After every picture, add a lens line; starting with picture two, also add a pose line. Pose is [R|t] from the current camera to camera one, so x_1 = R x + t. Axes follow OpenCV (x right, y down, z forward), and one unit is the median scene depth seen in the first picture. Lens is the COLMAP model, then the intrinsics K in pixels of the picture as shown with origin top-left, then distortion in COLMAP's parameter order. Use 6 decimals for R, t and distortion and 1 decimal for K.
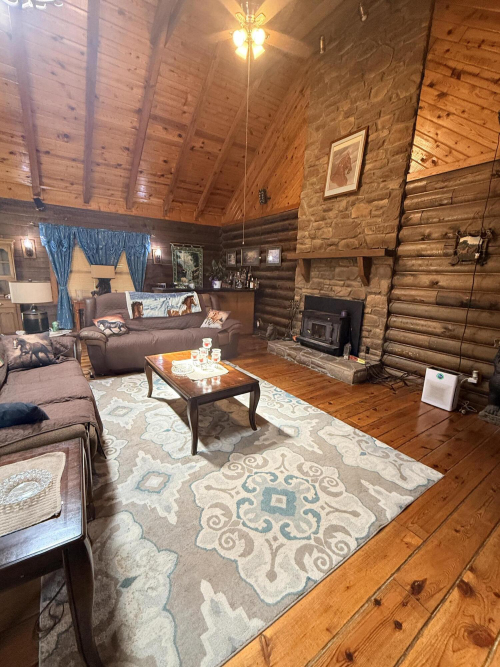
lens RADIAL K [[281.5, 0, 248.3], [0, 281.5, 332.4], [0, 0, 1]] dist [0.001779, 0.000438]
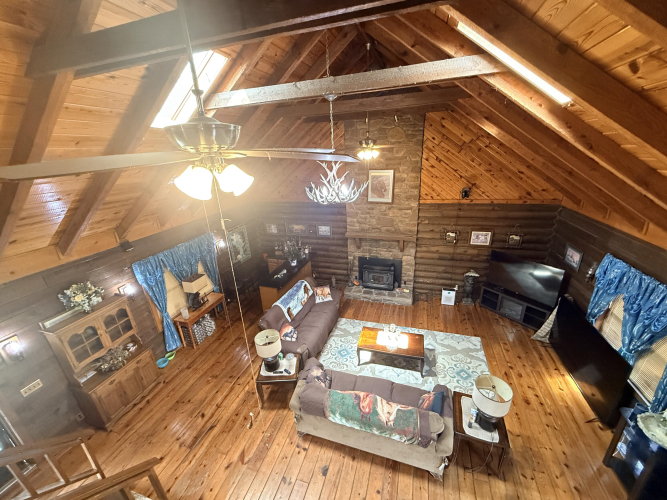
lens RADIAL K [[267.3, 0, 335.3], [0, 267.3, 251.9], [0, 0, 1]] dist [0.000947, -0.000192]
pose [[0.783061, -0.290176, 0.550103, -0.888088], [0.200149, 0.955010, 0.218853, -0.633703], [-0.588859, -0.061273, 0.805910, -0.159836]]
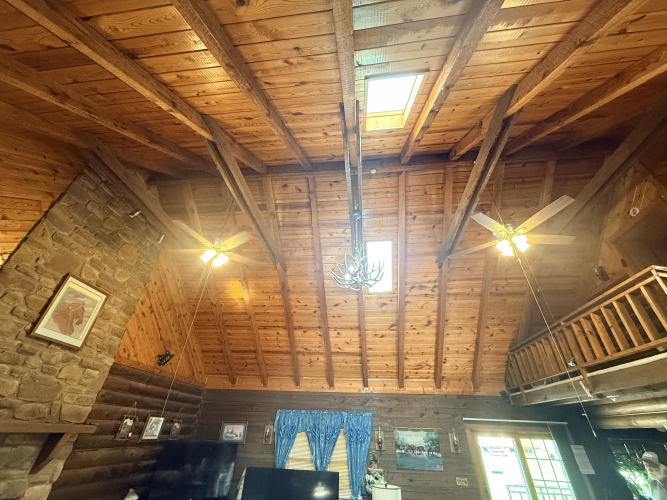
lens RADIAL K [[267.3, 0, 332.3], [0, 267.3, 250.8], [0, 0, 1]] dist [0.000947, -0.000192]
pose [[-0.759351, 0.320264, 0.566407, -0.857925], [0.077516, 0.908810, -0.409947, -0.361559], [-0.646047, -0.267388, -0.714931, 1.158445]]
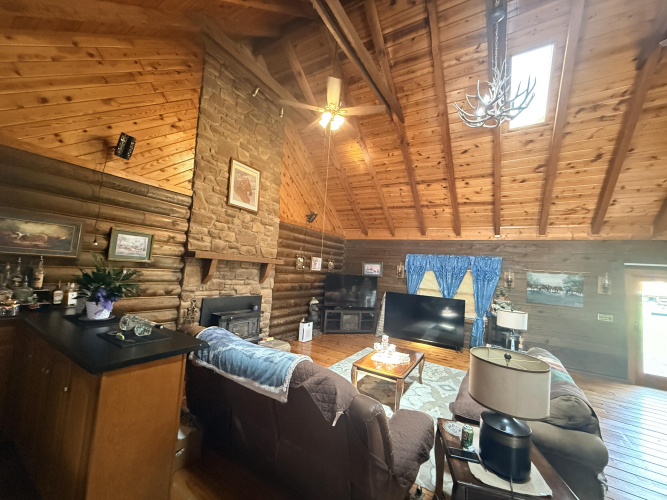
lens RADIAL K [[267.3, 0, 331.7], [0, 267.3, 251.3], [0, 0, 1]] dist [0.000947, -0.000192]
pose [[-0.407569, 0.001562, 0.913173, -0.874822], [0.104177, 0.993549, 0.044797, -0.336806], [-0.907212, 0.113390, -0.405103, 1.186437]]
